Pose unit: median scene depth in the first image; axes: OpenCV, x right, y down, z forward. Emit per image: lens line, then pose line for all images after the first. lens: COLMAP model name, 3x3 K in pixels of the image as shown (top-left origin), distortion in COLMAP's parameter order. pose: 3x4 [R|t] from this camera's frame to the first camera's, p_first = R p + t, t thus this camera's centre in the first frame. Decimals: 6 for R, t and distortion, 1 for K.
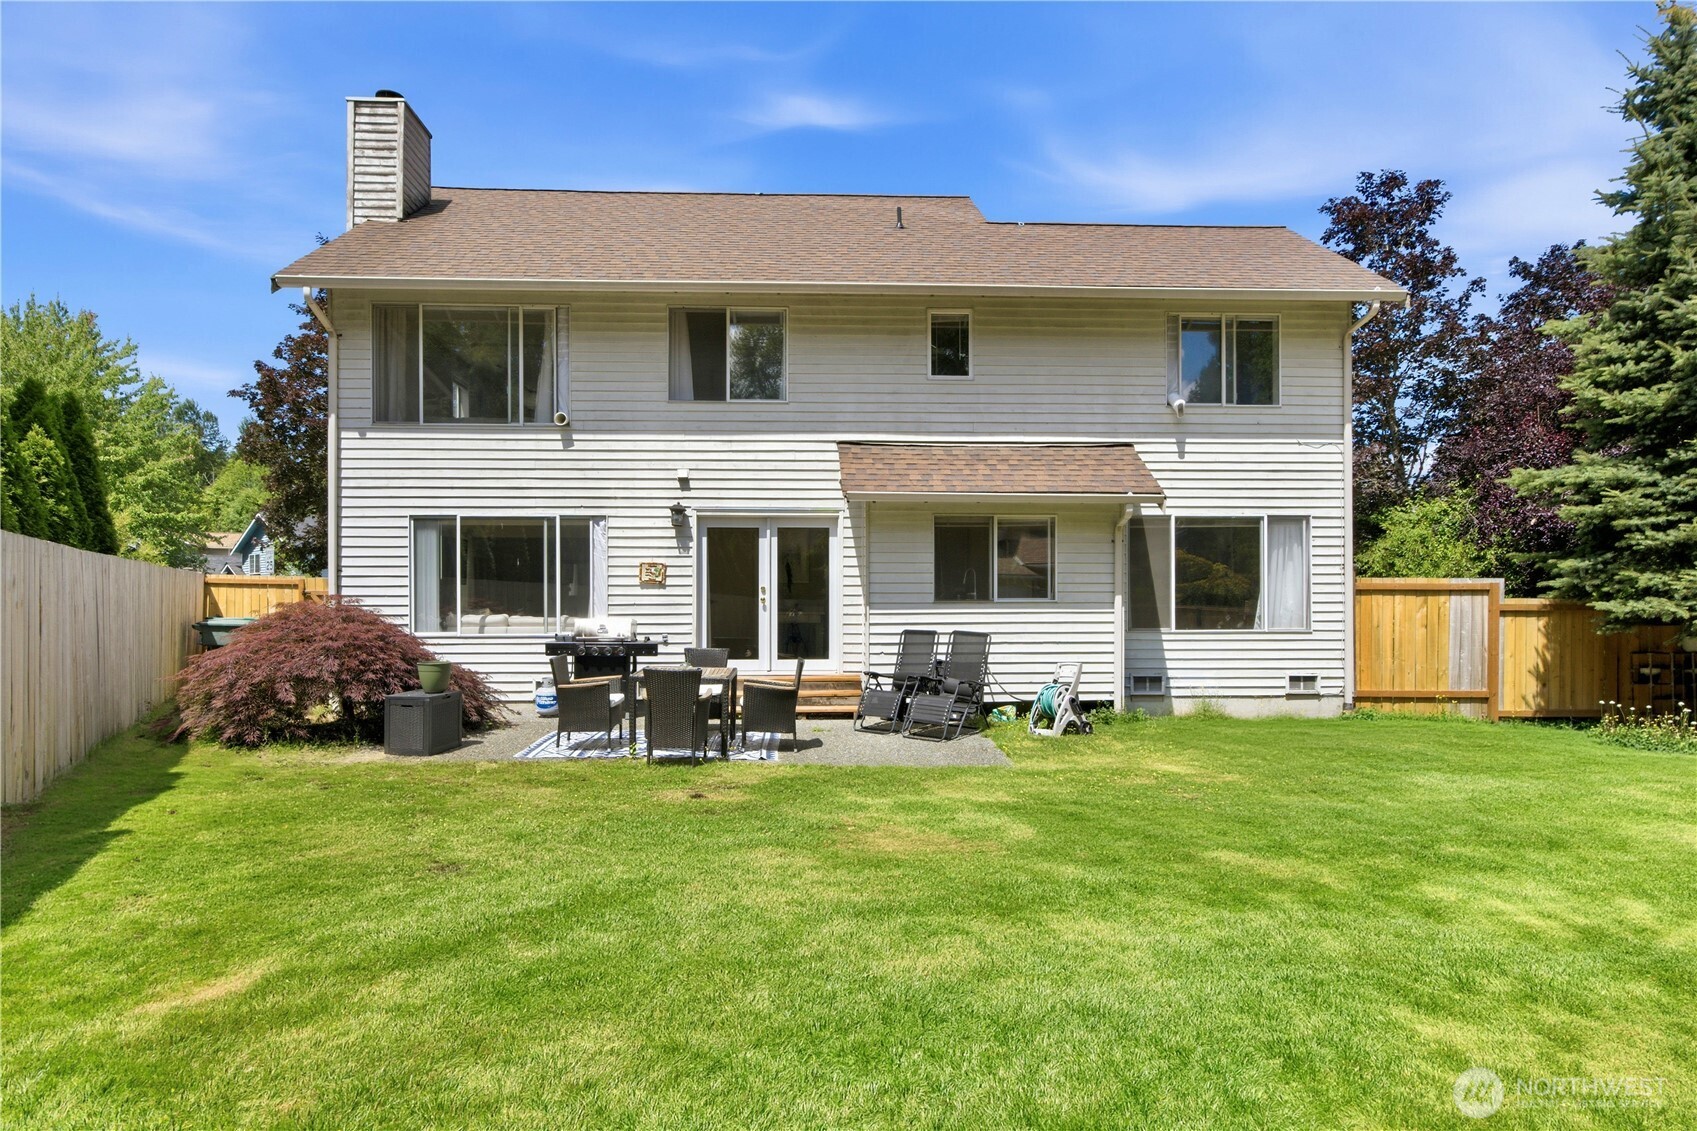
lens RADIAL K [[933.4, 0, 848.1], [0, 933.4, 581.2], [0, 0, 1]] dist [-0.008640, 0.001463]
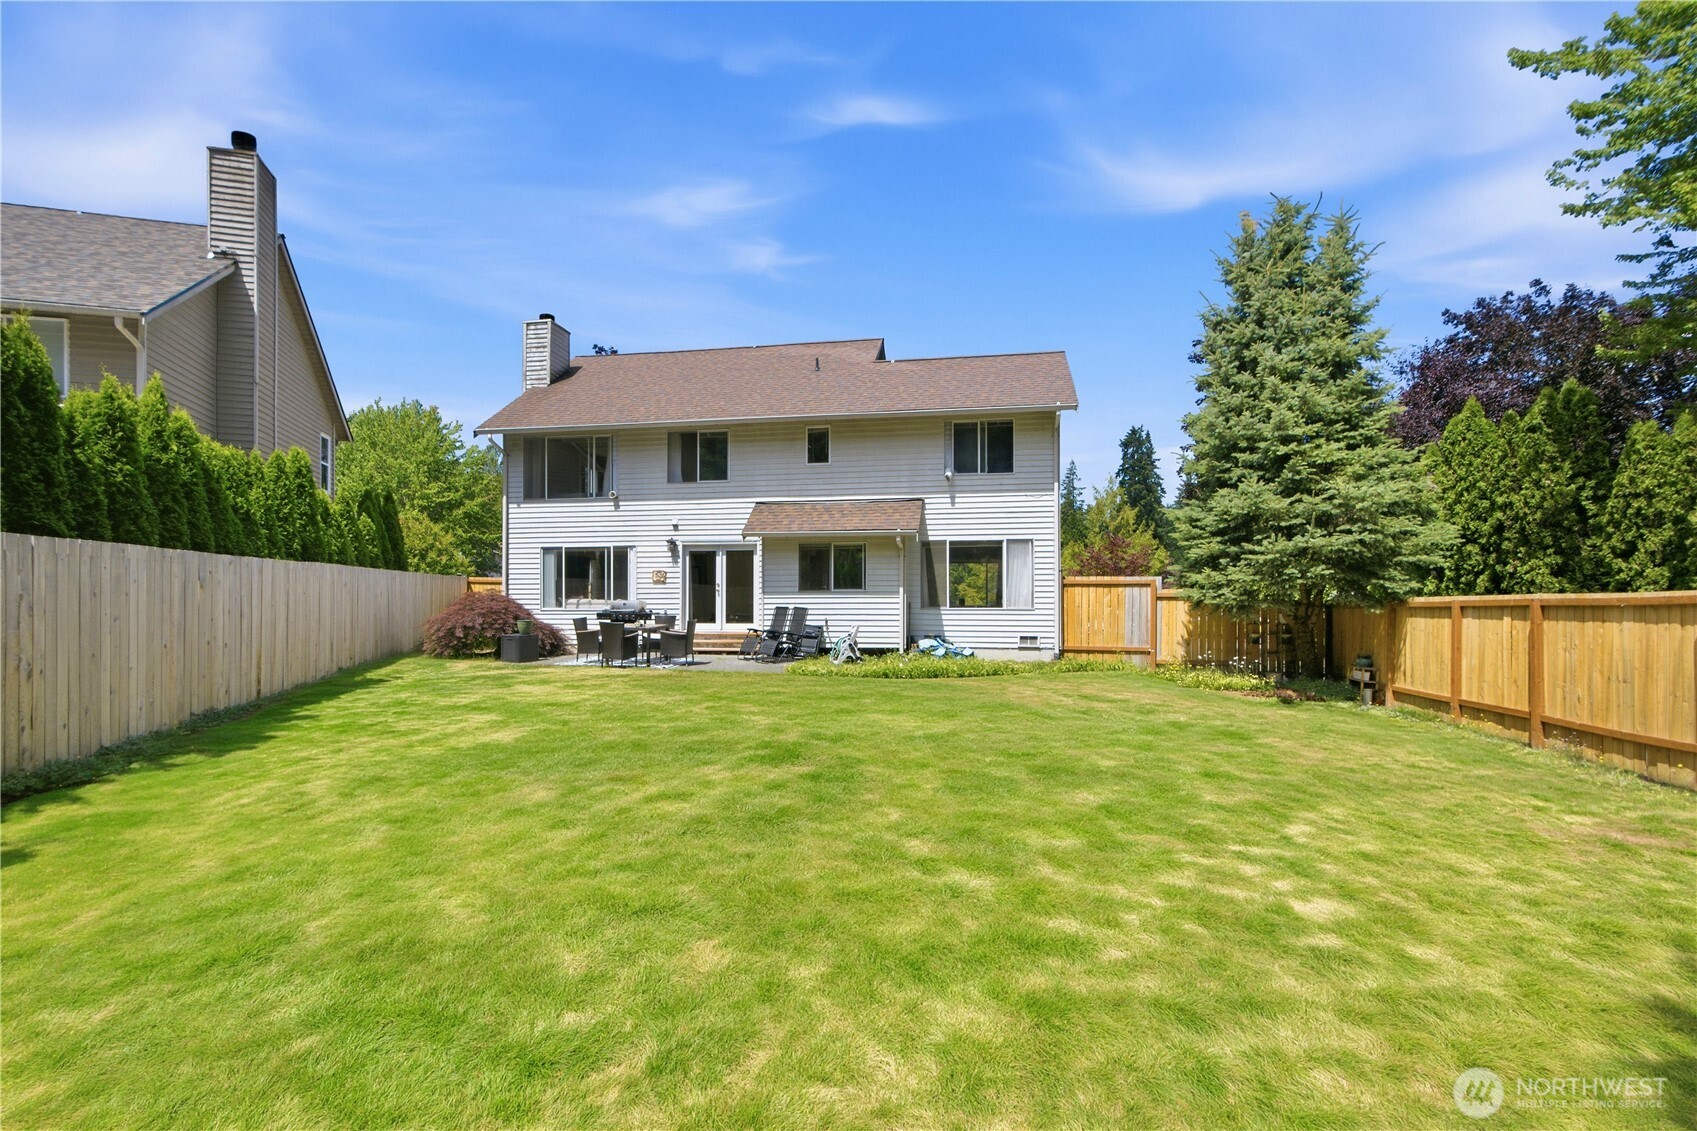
lens RADIAL K [[773.8, 0, 850.1], [0, 773.8, 558.1], [0, 0, 1]] dist [-0.003258, -0.000587]
pose [[0.978218, -0.009780, -0.207351, 0.469961], [0.004709, 0.999678, -0.024939, -0.004339], [0.207528, 0.023420, 0.977949, -0.413243]]
